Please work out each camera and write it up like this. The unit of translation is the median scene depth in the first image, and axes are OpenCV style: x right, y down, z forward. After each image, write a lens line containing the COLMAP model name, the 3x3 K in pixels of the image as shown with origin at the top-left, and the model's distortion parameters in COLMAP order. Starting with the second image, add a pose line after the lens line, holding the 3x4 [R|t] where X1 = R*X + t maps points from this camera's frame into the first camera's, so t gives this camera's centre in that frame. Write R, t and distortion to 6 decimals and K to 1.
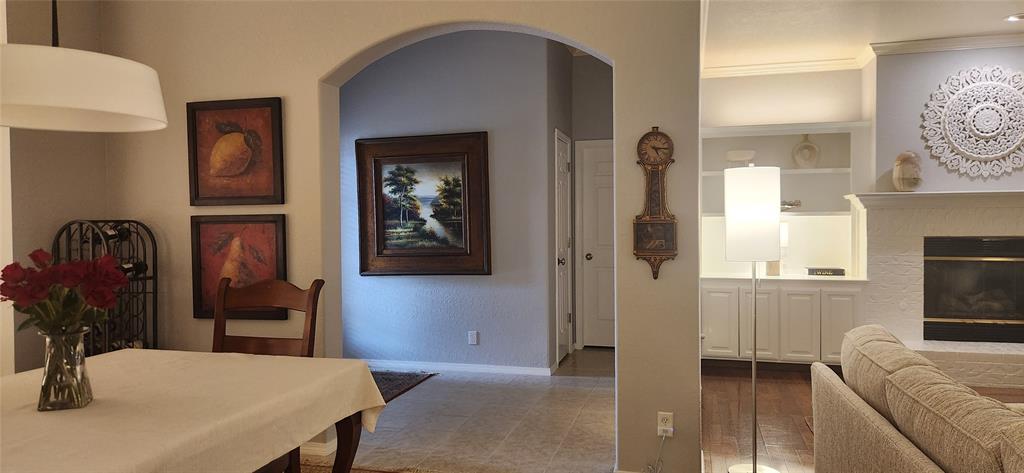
lens RADIAL K [[689.5, 0, 512.0], [0, 689.5, 236.5], [0, 0, 1]] dist [0.003799, -0.000614]
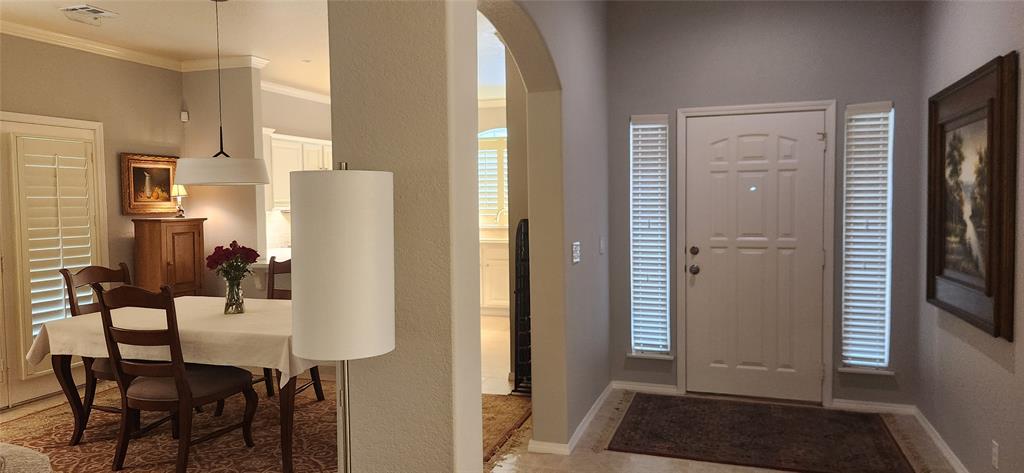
lens RADIAL K [[689.5, 0, 512.0], [0, 689.5, 236.5], [0, 0, 1]] dist [0.003799, -0.000614]
pose [[-0.032197, 0.068185, -0.997153, 0.508477], [-0.010323, 0.997594, 0.068549, -0.053793], [0.999428, 0.012500, -0.031416, 0.699605]]
